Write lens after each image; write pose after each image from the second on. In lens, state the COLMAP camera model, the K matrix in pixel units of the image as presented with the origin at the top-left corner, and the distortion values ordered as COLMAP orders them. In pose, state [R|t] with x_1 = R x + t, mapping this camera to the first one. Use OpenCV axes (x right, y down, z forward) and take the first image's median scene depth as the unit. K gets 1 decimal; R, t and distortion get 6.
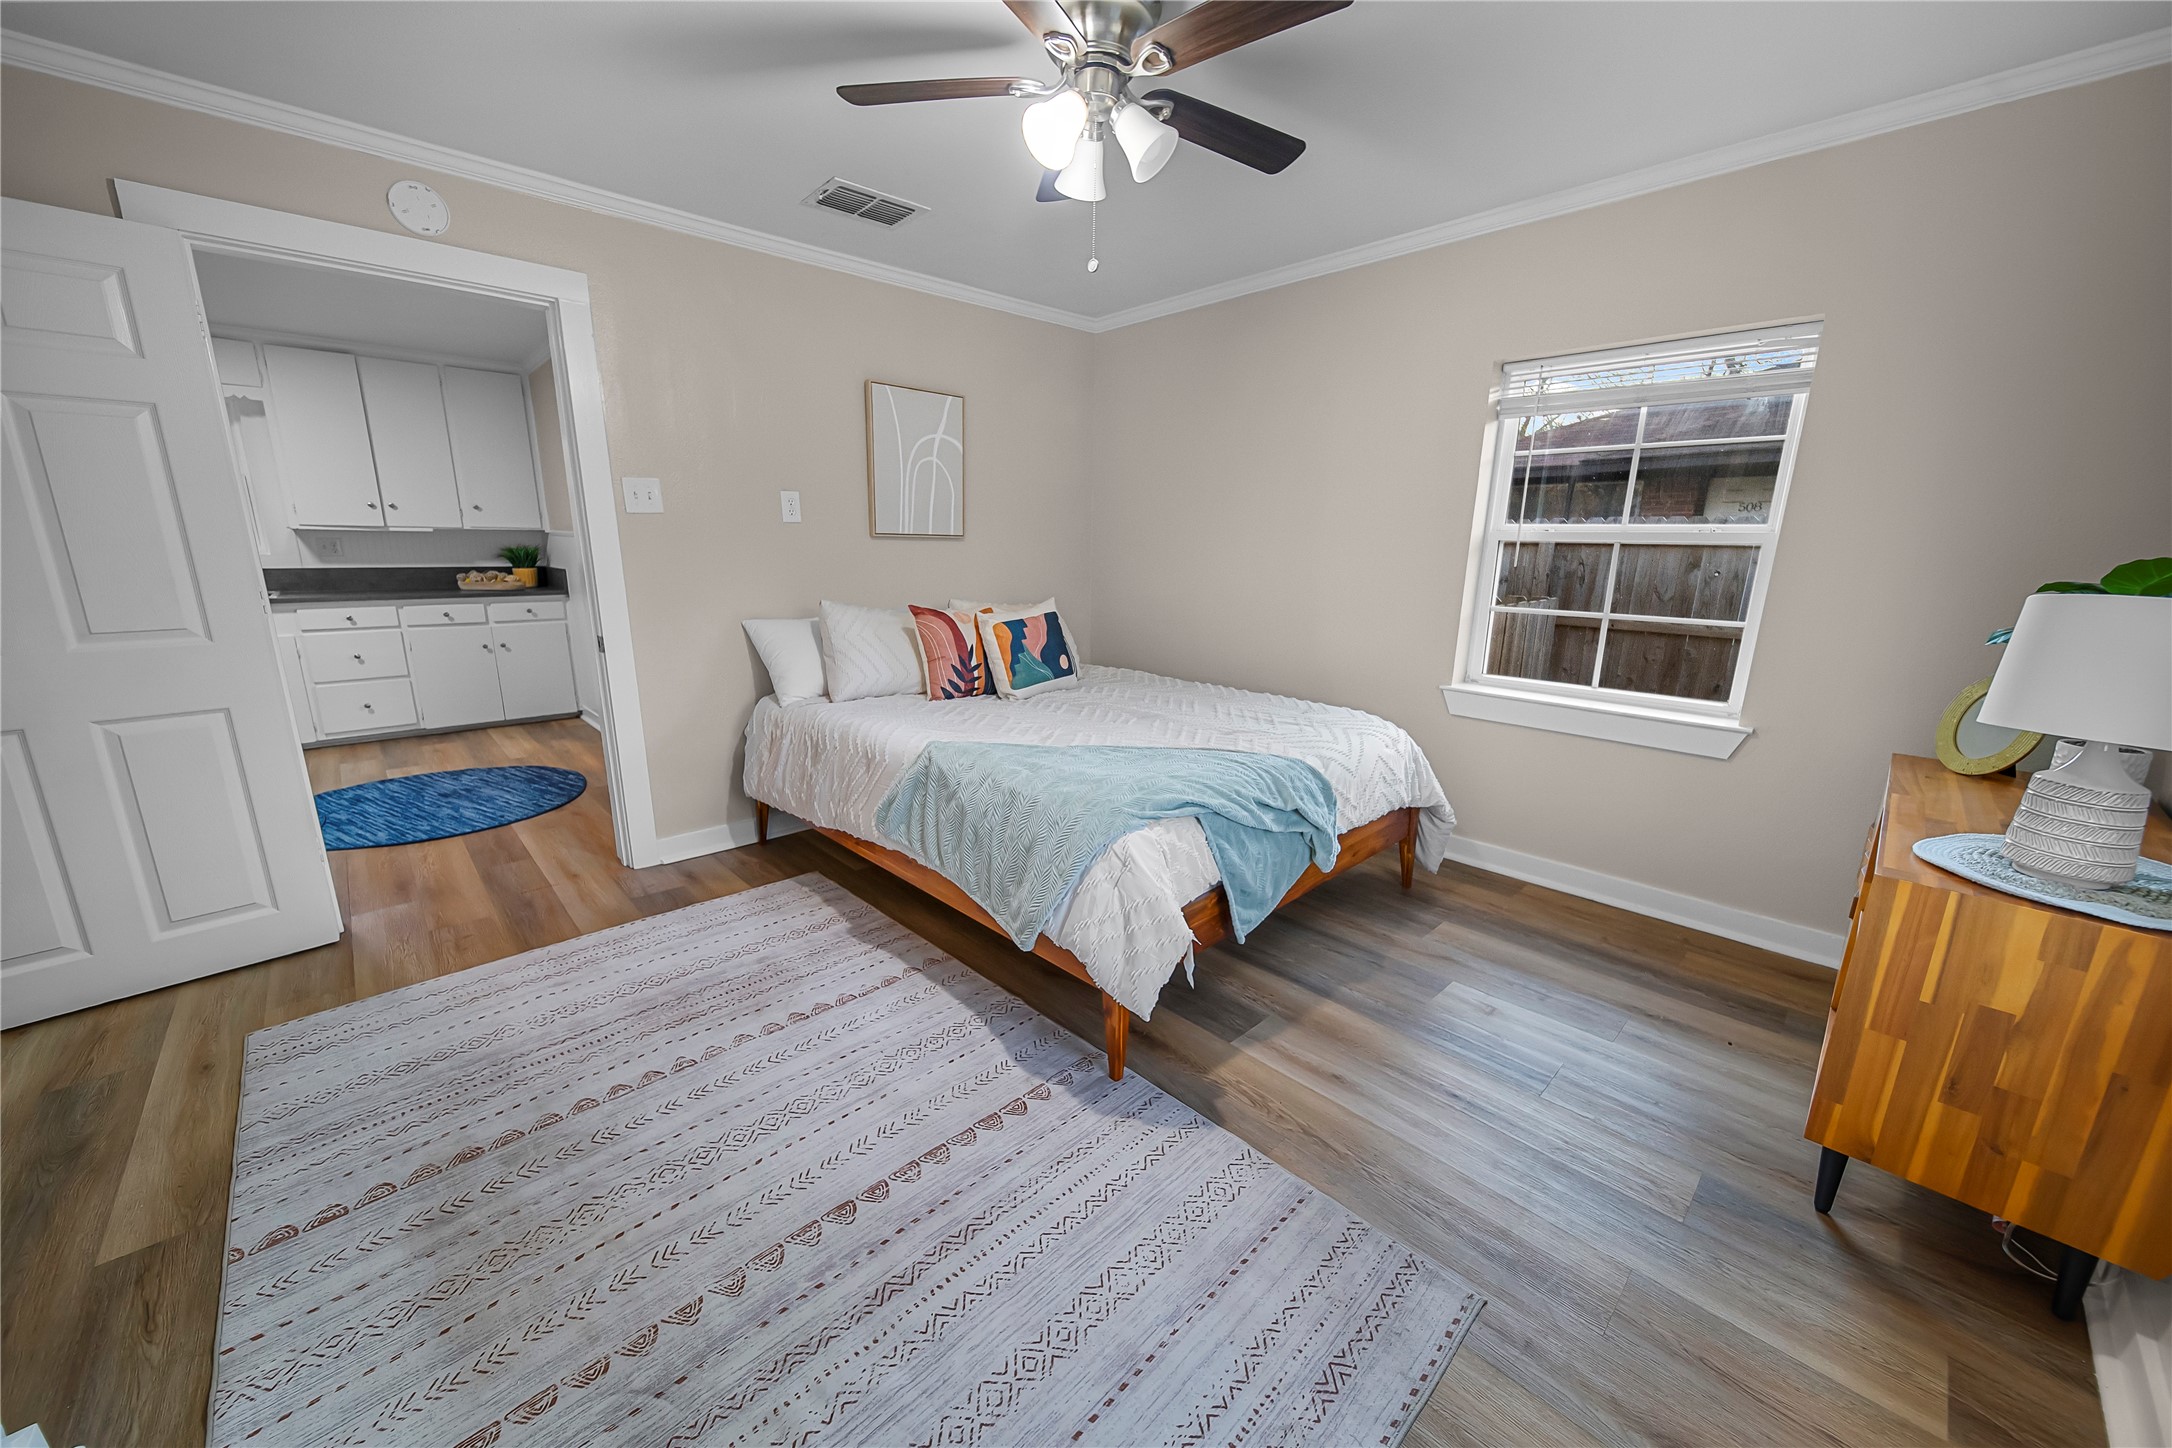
lens RADIAL K [[781.7, 0, 1075.0], [0, 781.7, 723.7], [0, 0, 1]] dist [-0.001775, -0.000196]
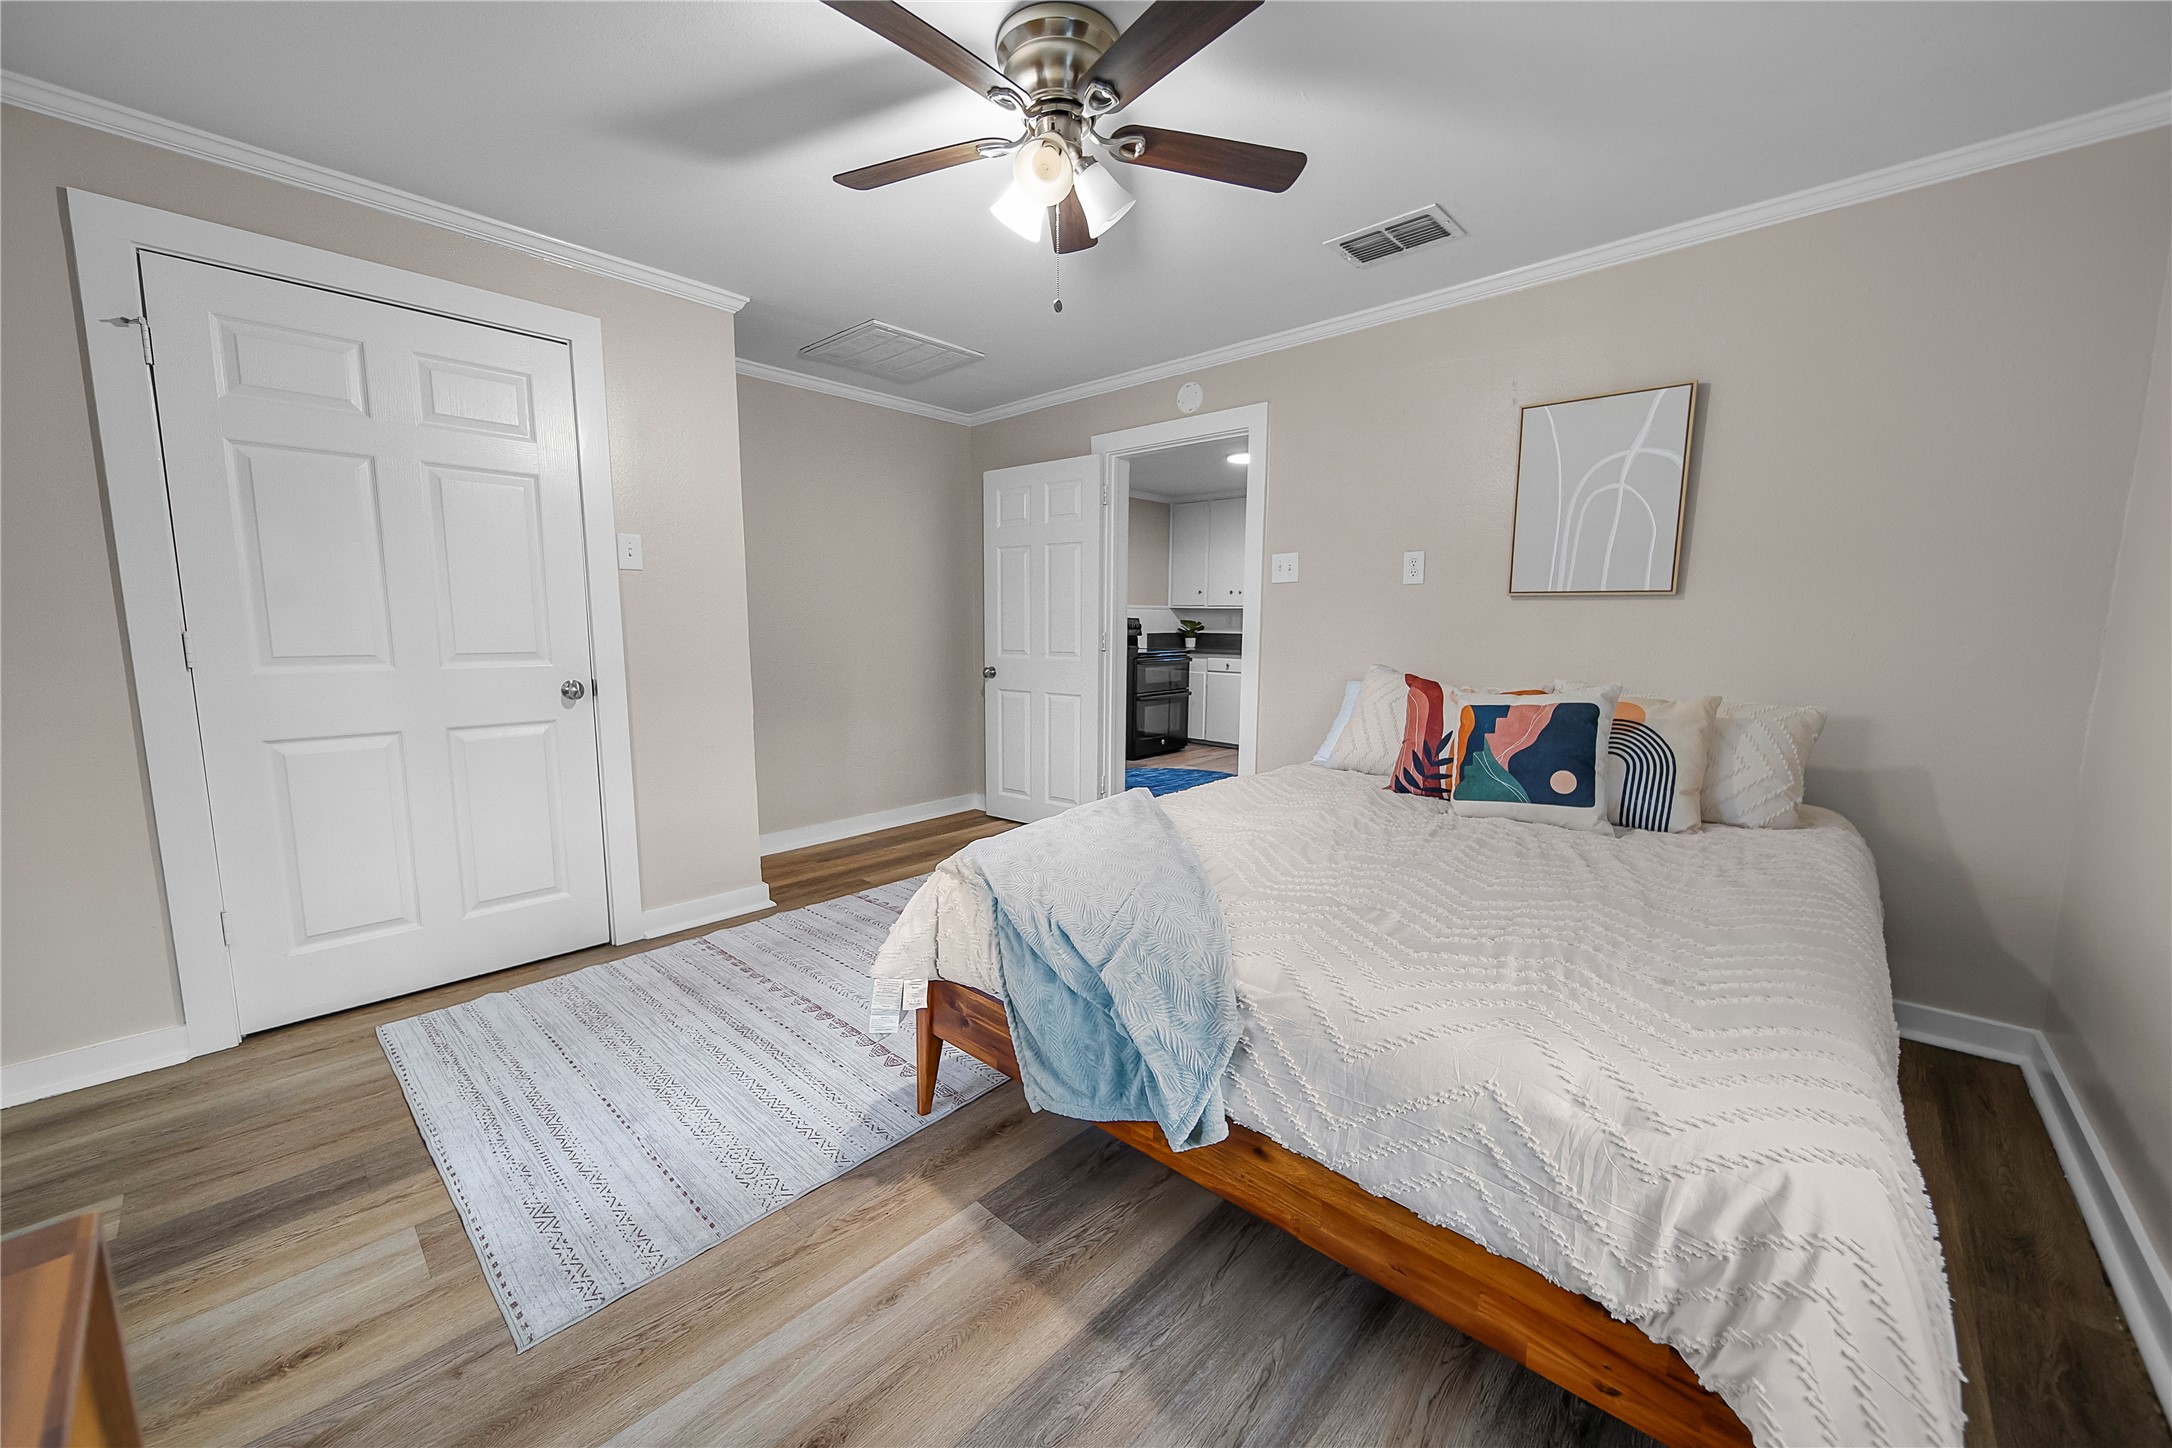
lens RADIAL K [[781.7, 0, 1074.8], [0, 781.7, 723.5], [0, 0, 1]] dist [-0.001775, -0.000196]
pose [[0.084184, 0.122750, -0.988861, 0.725800], [-0.227948, 0.968441, 0.100809, -0.127202], [0.970027, 0.216922, 0.109508, 0.705312]]
